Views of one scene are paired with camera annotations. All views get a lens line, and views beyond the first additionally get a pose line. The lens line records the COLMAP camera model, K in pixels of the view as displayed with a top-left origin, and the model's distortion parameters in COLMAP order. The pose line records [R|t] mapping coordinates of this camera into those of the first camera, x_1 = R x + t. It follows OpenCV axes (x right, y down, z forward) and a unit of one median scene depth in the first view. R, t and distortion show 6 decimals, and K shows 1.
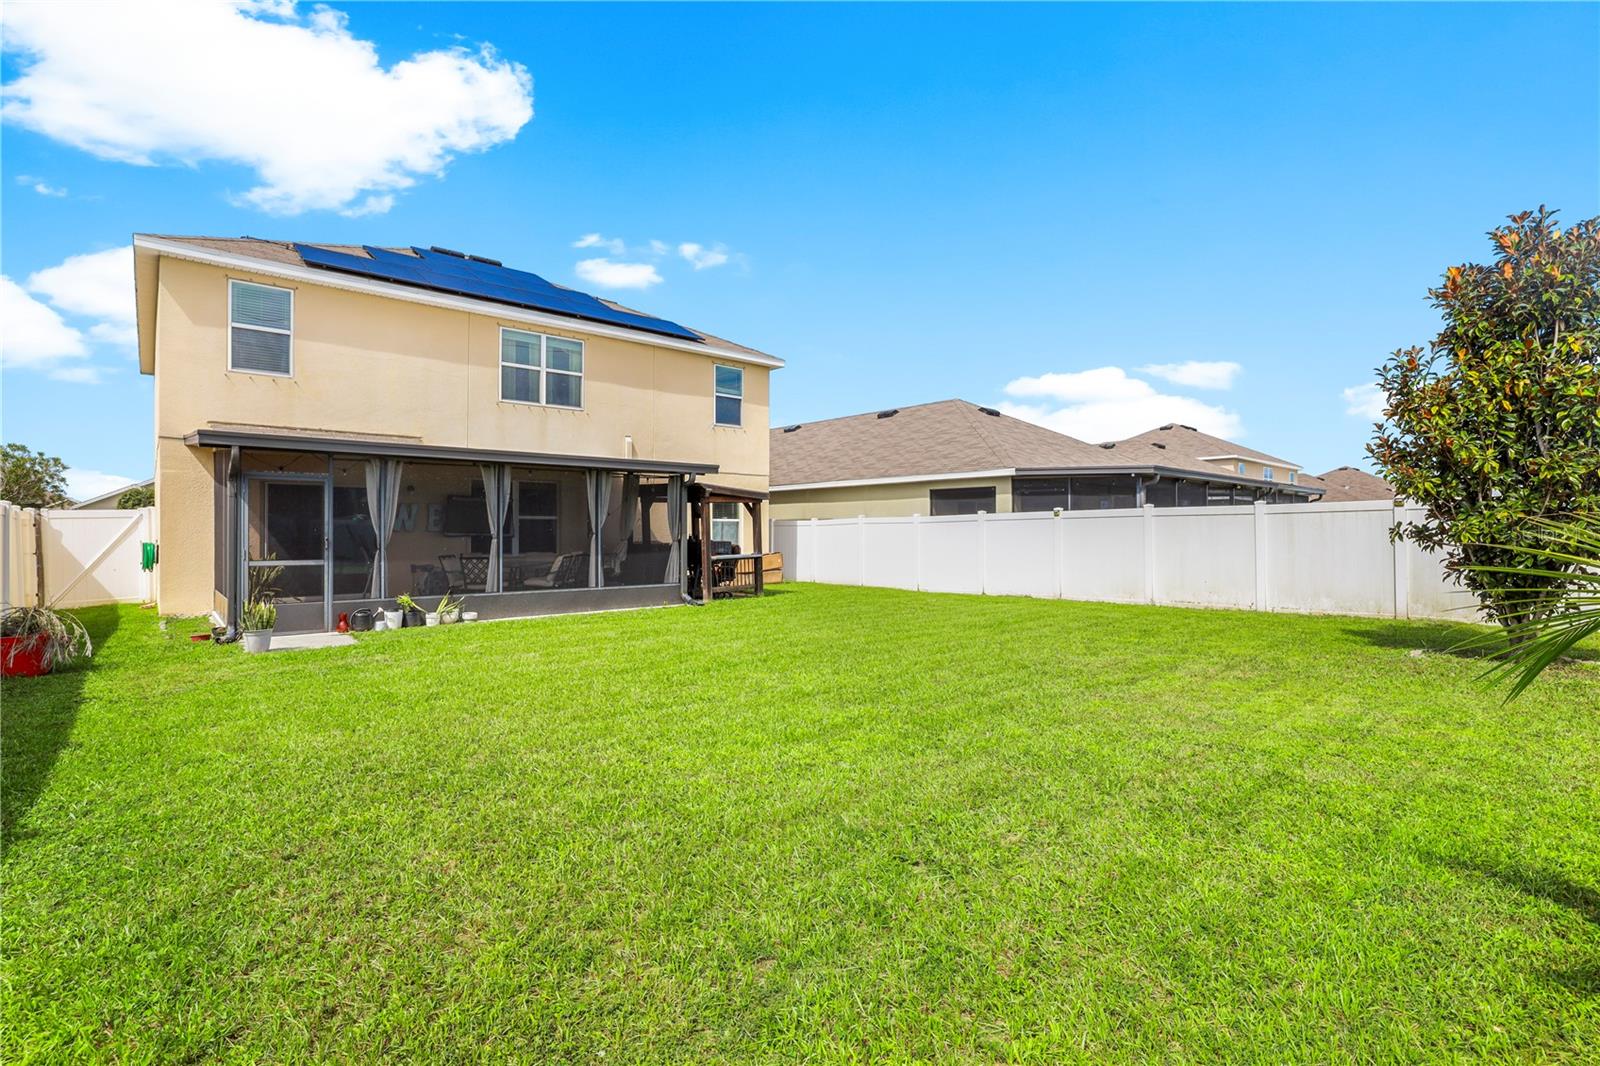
lens RADIAL K [[744.5, 0, 787.4], [0, 744.5, 532.3], [0, 0, 1]] dist [-0.002687, 0.000540]
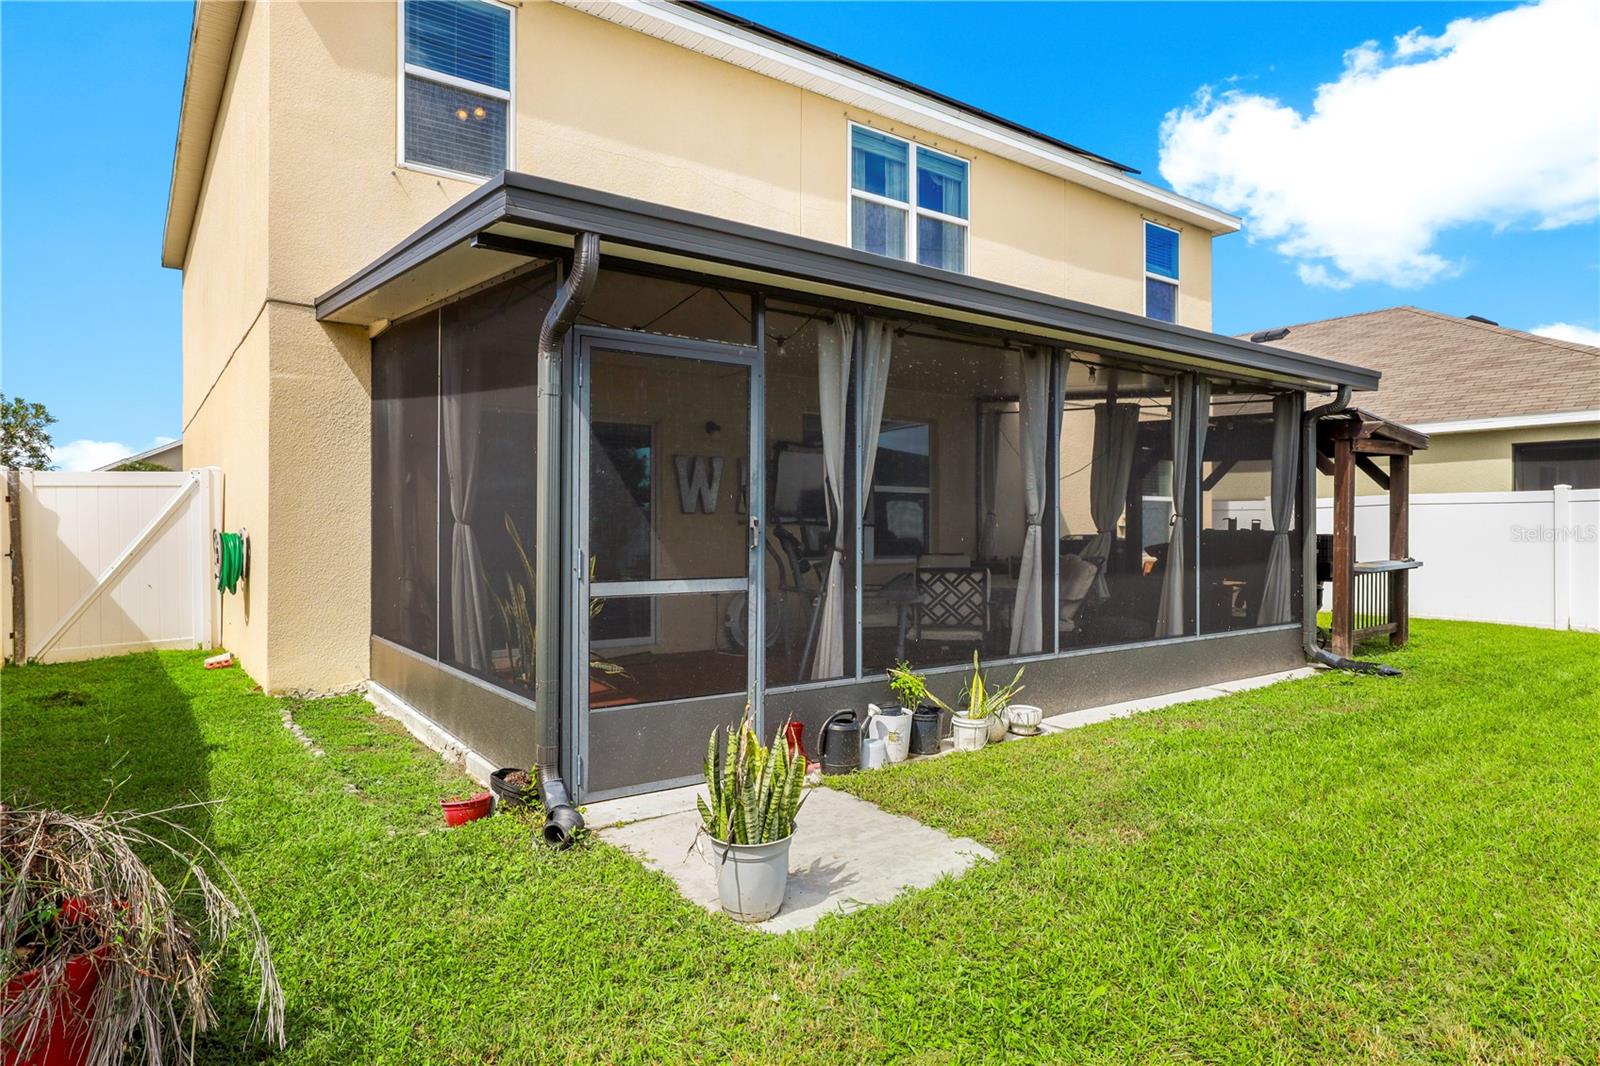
lens RADIAL K [[913.5, 0, 804.8], [0, 913.5, 530.2], [0, 0, 1]] dist [0.000372, -0.000789]
pose [[0.997473, 0.002178, -0.071008, -0.398419], [-0.001984, 0.999994, 0.002801, 0.008110], [0.071014, -0.002653, 0.997472, 0.389544]]
